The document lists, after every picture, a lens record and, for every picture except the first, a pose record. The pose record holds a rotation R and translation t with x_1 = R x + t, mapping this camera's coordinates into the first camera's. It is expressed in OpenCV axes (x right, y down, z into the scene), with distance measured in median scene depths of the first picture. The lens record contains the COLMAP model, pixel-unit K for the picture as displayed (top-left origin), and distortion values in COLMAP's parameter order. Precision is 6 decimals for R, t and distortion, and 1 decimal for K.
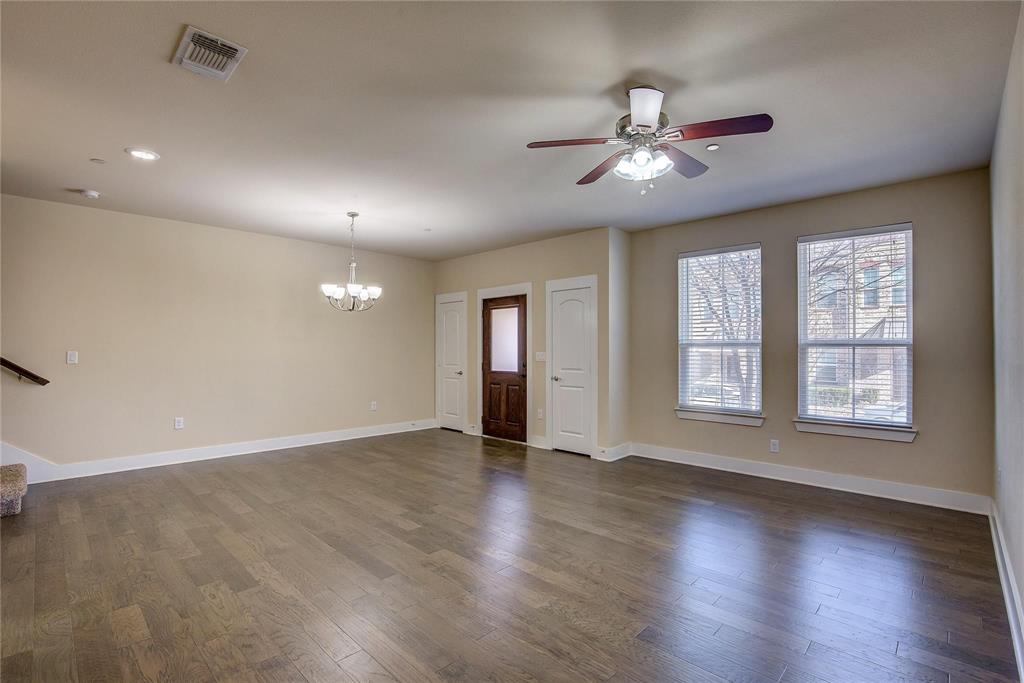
lens RADIAL K [[476.8, 0, 517.8], [0, 476.8, 345.3], [0, 0, 1]] dist [-0.031391, 0.006458]
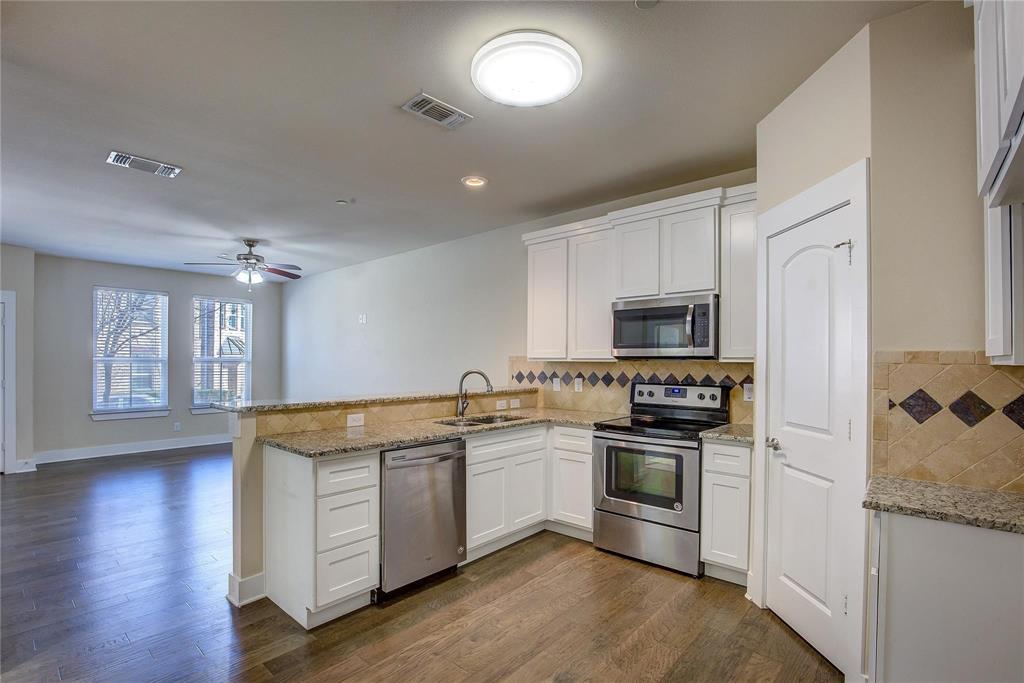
lens RADIAL K [[476.8, 0, 517.7], [0, 476.8, 360.8], [0, 0, 1]] dist [-0.031391, 0.006458]
pose [[-0.049053, -0.004178, 0.998787, -1.070983], [-0.011521, 0.999927, 0.003617, -0.022401], [-0.998730, -0.011329, -0.049098, -0.043967]]
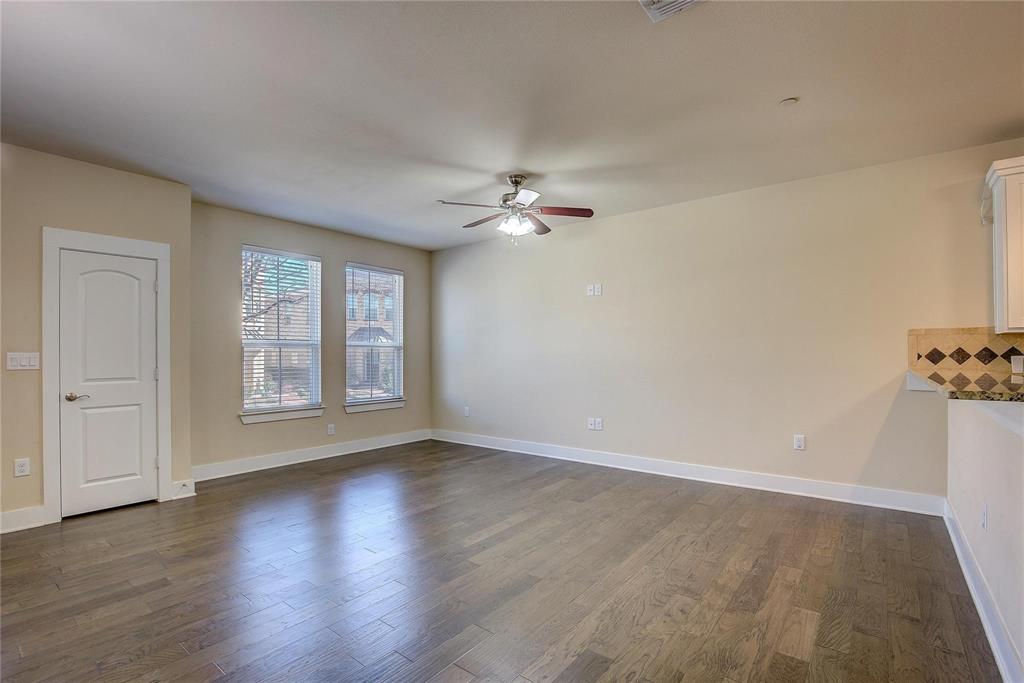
lens RADIAL K [[476.8, 0, 517.8], [0, 476.8, 352.0], [0, 0, 1]] dist [-0.031391, 0.006458]
pose [[-0.108839, 0.001653, 0.994058, -0.727037], [-0.005271, 0.999984, -0.002240, 0.015475], [-0.994045, -0.005484, -0.108829, 0.669043]]
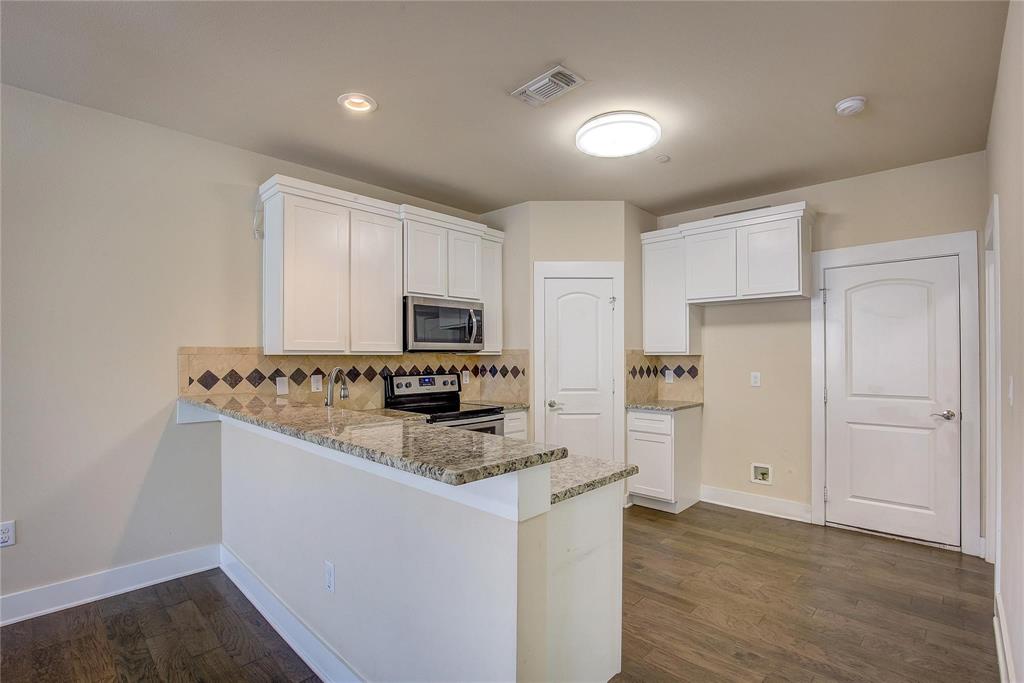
lens RADIAL K [[476.8, 0, 516.7], [0, 476.8, 356.5], [0, 0, 1]] dist [-0.031391, 0.006458]
pose [[-0.999992, -0.002693, -0.002994, -0.462619], [-0.002677, 0.999982, -0.005283, -0.013269], [0.003008, -0.005274, -0.999982, 0.556654]]
